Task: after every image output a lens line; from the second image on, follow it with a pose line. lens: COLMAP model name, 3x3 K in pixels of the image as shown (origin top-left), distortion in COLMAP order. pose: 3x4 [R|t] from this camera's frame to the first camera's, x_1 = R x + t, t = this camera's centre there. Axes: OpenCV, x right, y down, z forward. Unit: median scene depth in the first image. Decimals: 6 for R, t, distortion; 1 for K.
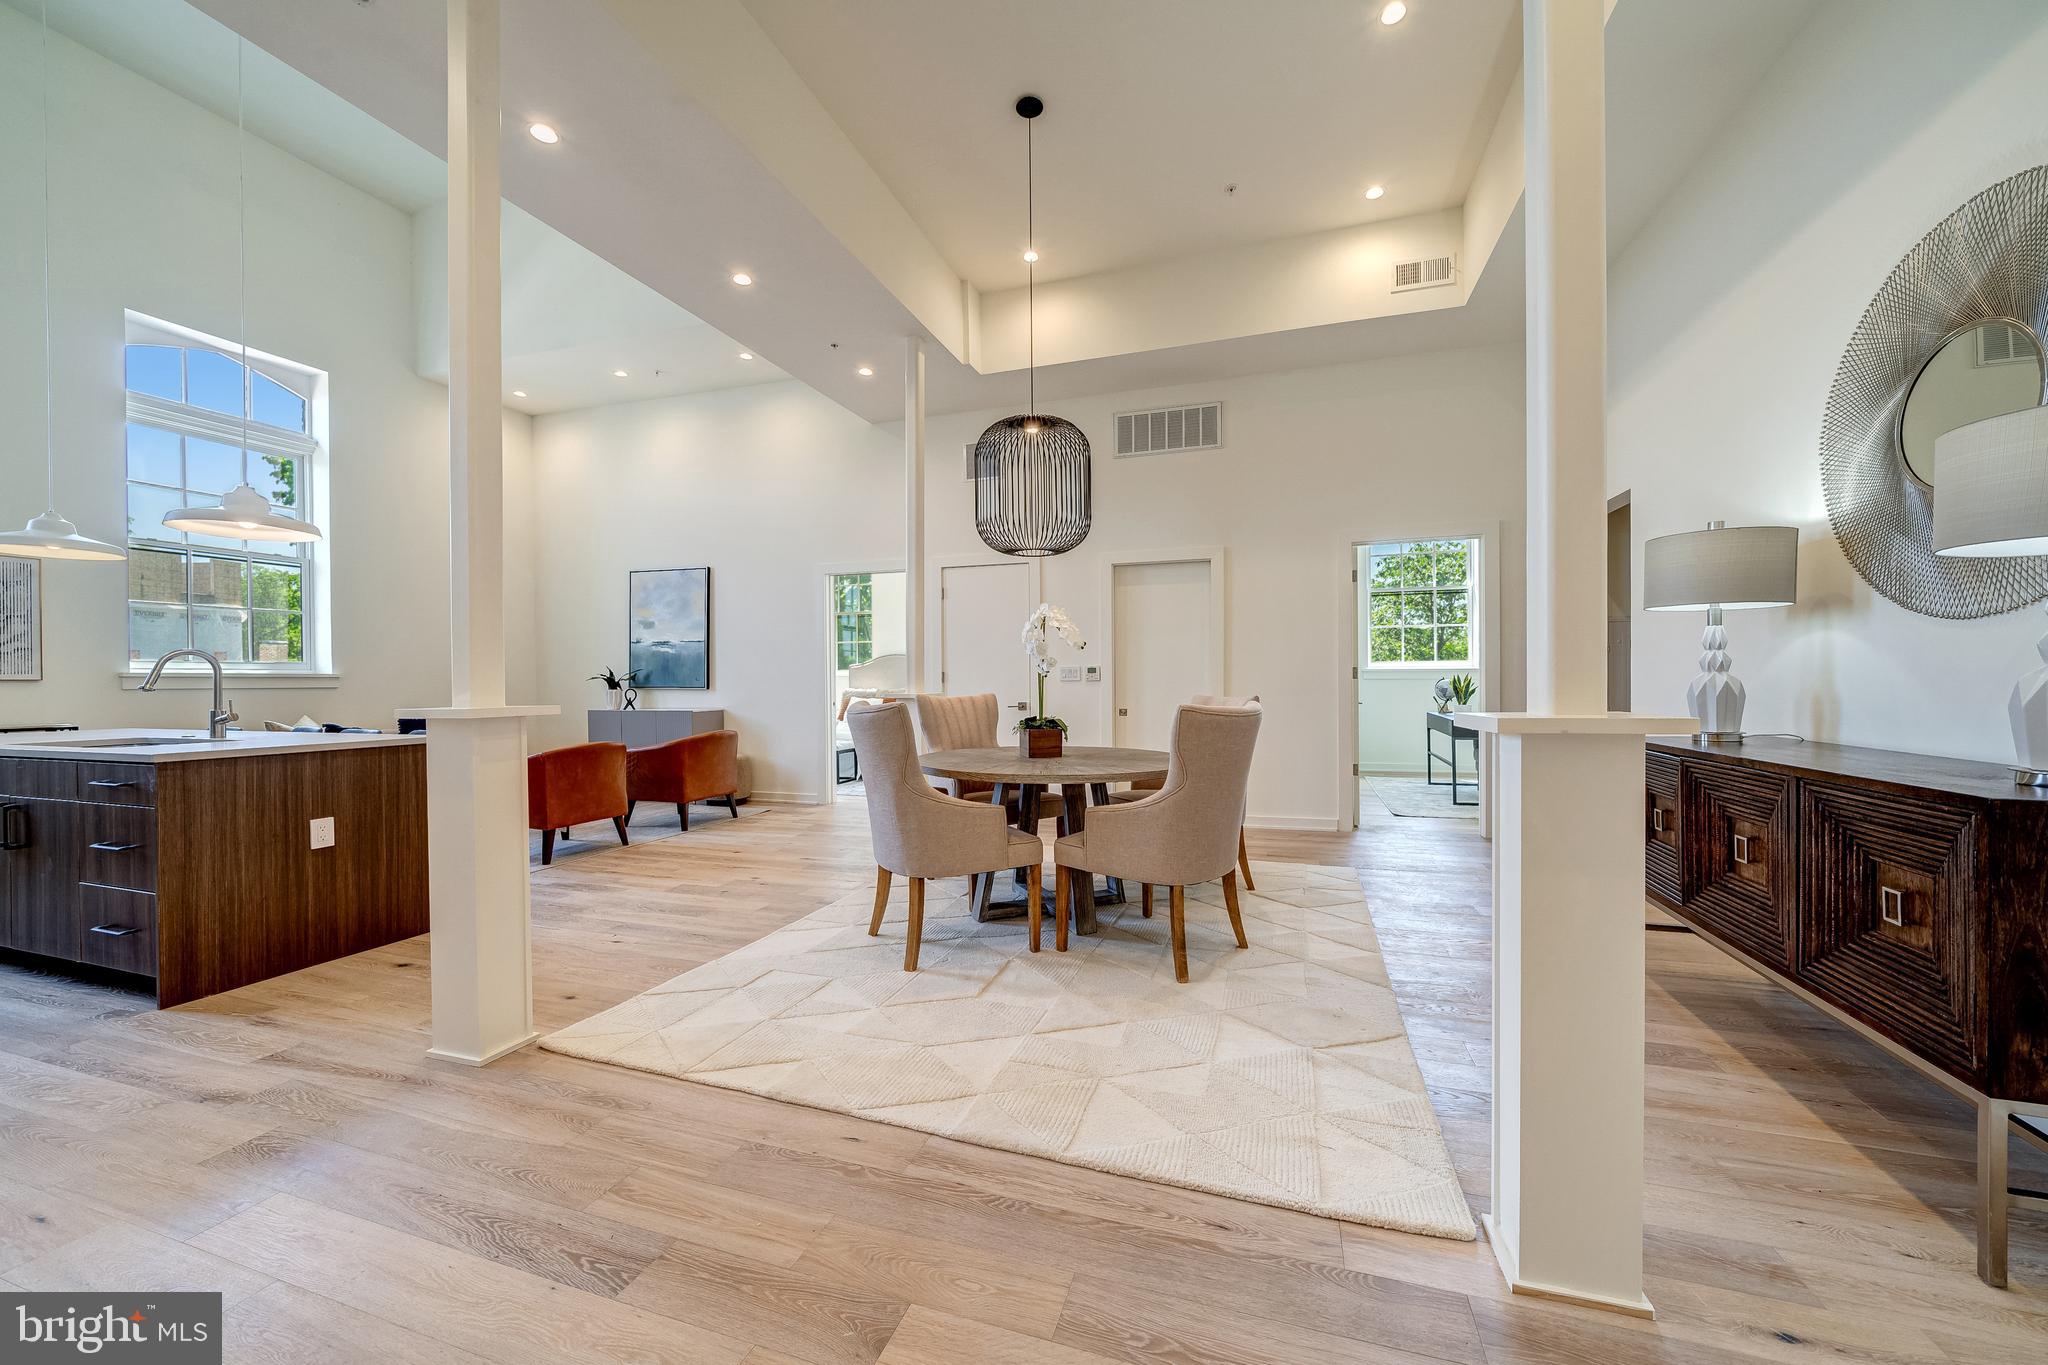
lens RADIAL K [[669.8, 0, 1006.8], [0, 669.8, 688.5], [0, 0, 1]] dist [-0.001088, 0.000025]
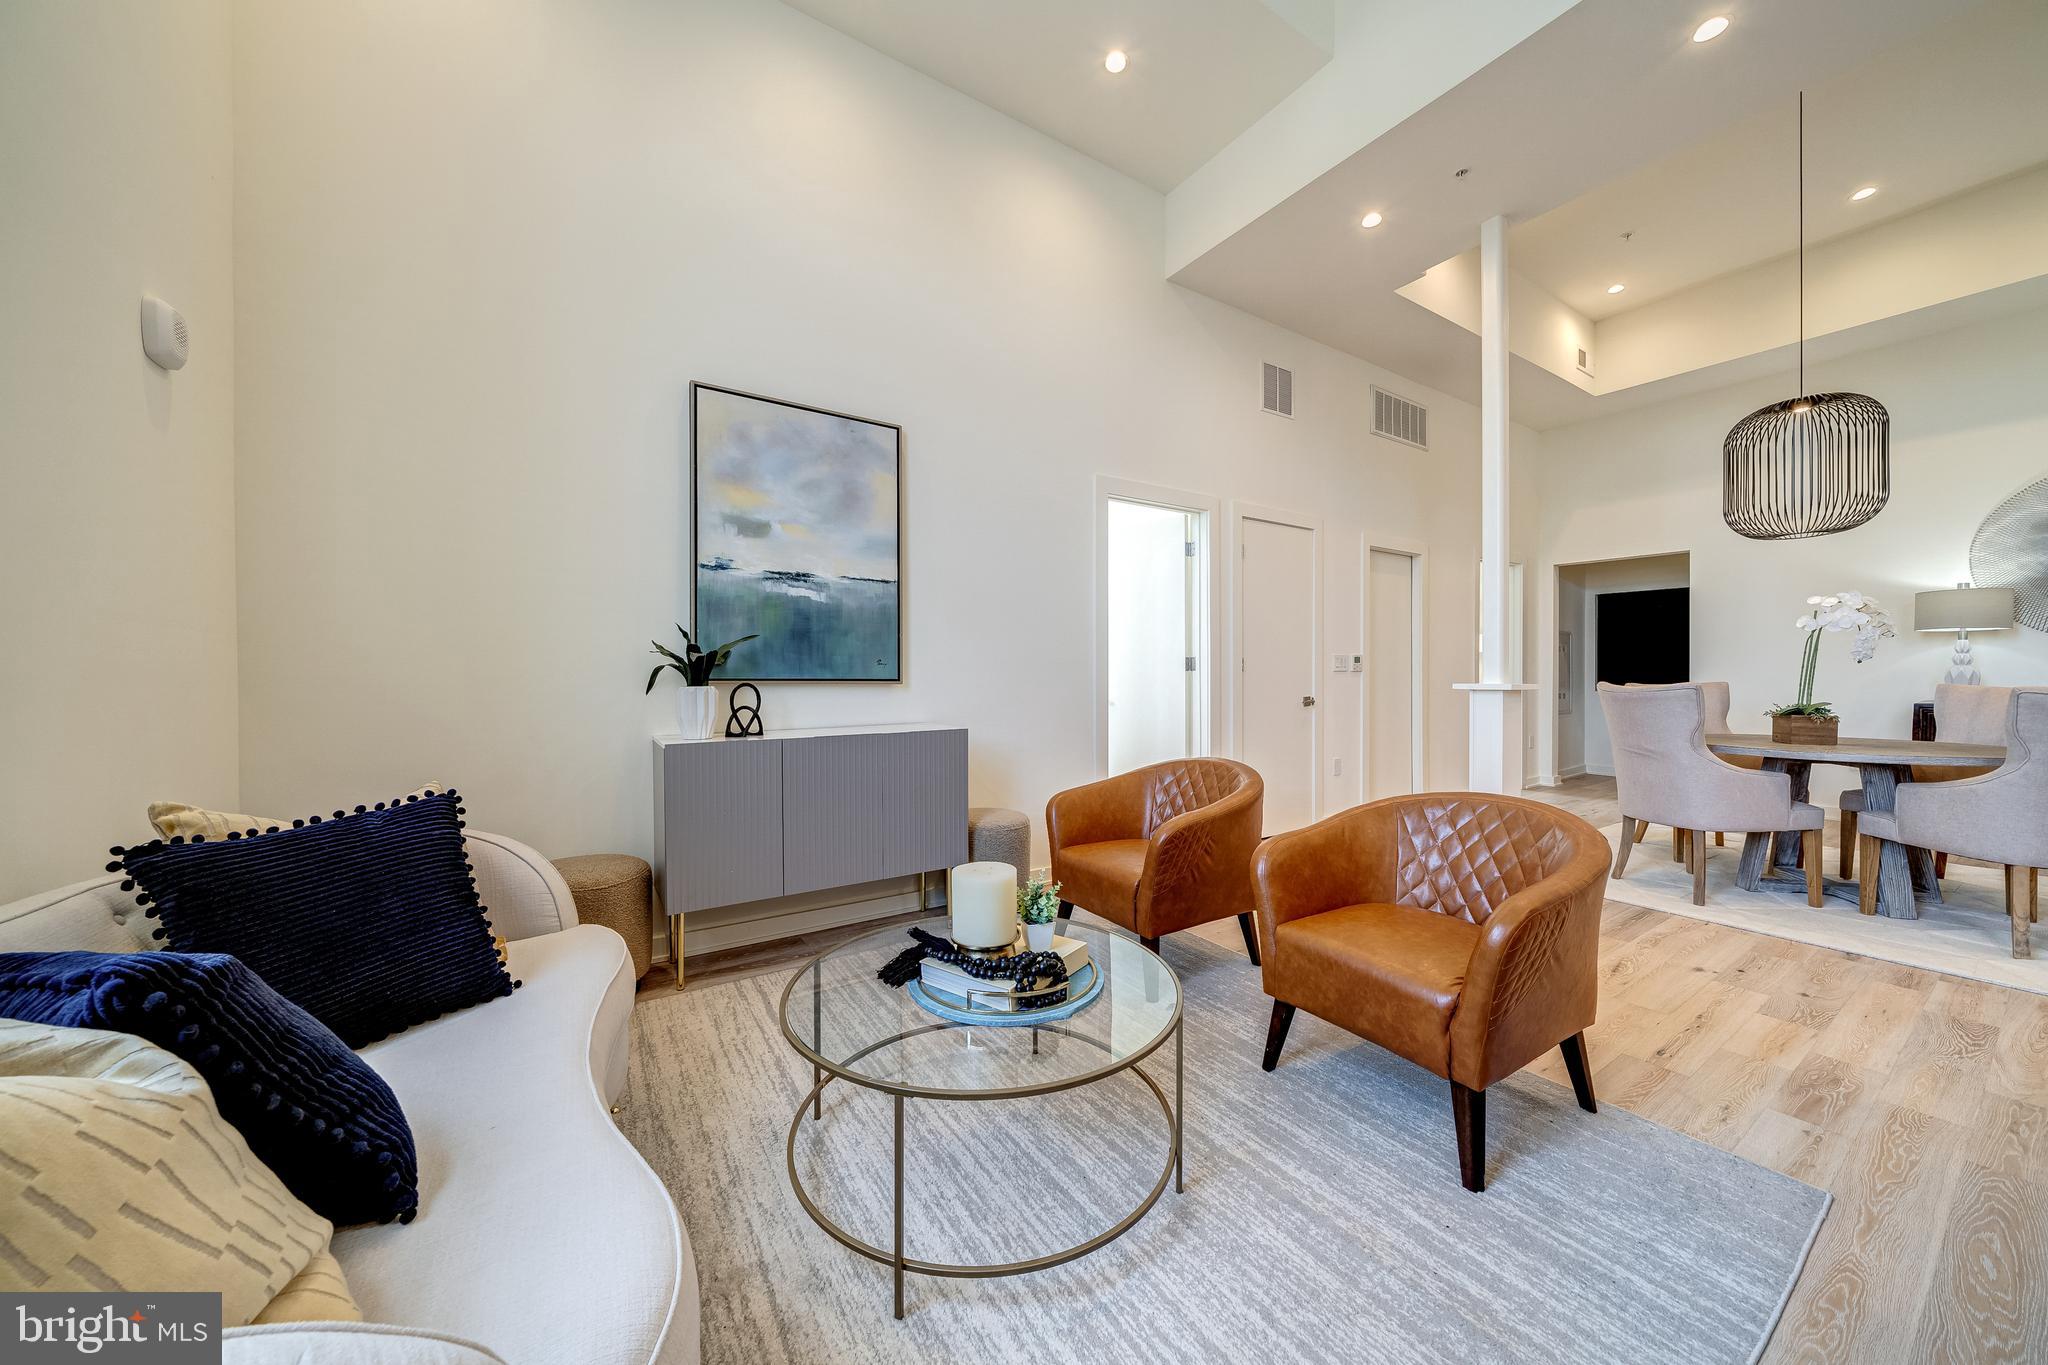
lens RADIAL K [[716.7, 0, 1004.8], [0, 716.7, 678.0], [0, 0, 1]] dist [-0.009737, 0.000815]
pose [[0.662565, 0.001690, 0.749003, -0.770054], [0.010214, 0.999884, -0.011291, 0.002962], [-0.748935, 0.015131, 0.662471, 0.607730]]
